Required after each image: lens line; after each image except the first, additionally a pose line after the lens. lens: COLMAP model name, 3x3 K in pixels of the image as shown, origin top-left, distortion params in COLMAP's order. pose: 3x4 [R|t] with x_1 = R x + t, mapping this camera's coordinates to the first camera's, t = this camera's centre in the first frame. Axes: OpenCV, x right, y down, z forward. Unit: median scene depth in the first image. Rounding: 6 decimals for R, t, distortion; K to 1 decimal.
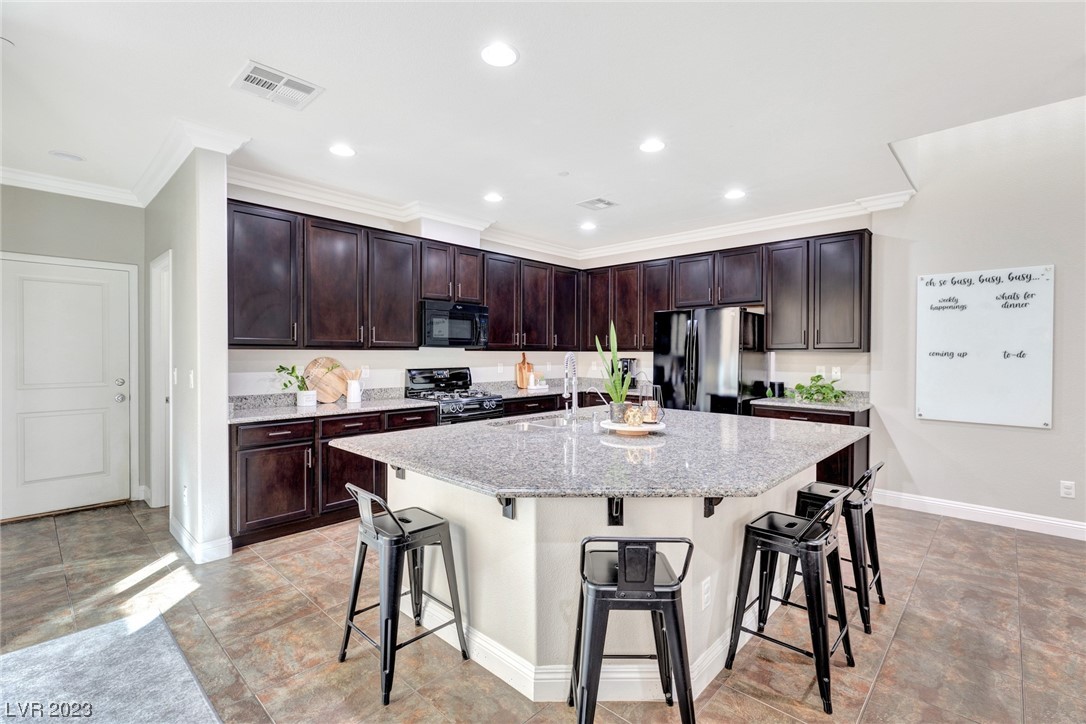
lens RADIAL K [[486.6, 0, 544.8], [0, 486.6, 356.0], [0, 0, 1]] dist [0.001939, -0.001405]
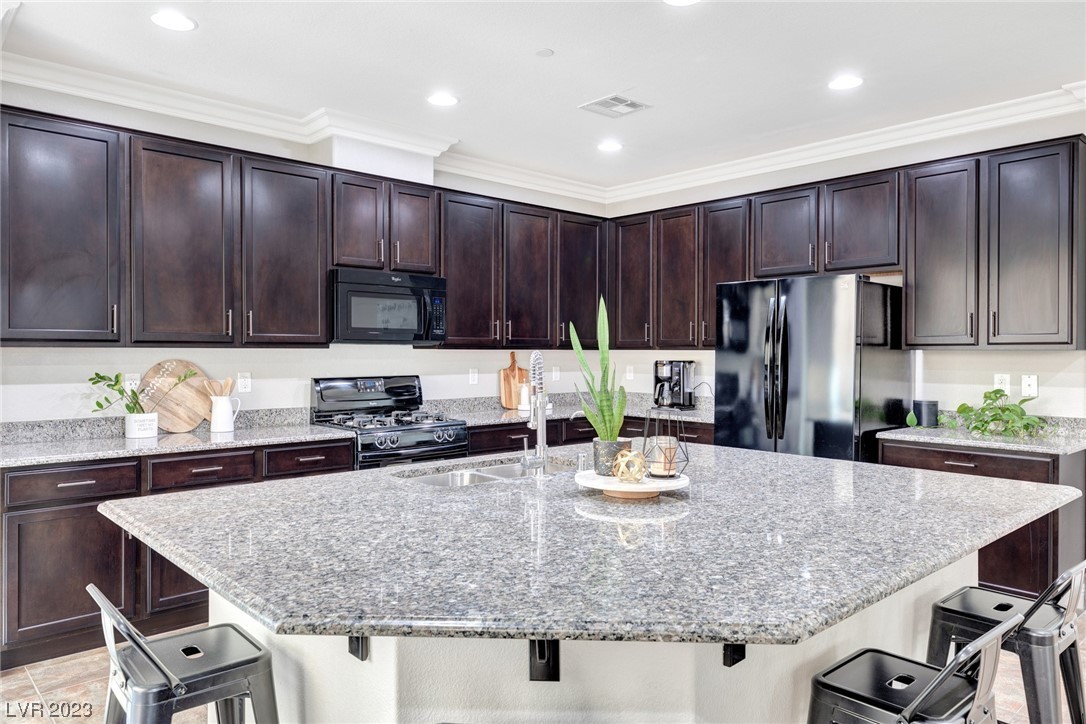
lens RADIAL K [[731.5, 0, 543.0], [0, 731.5, 353.5], [0, 0, 1]] dist [0.016026, -0.007319]
pose [[0.997566, -0.001340, -0.069721, 0.087022], [0.001066, 0.999992, -0.003961, -0.001021], [0.069725, 0.003877, 0.997559, 0.090144]]
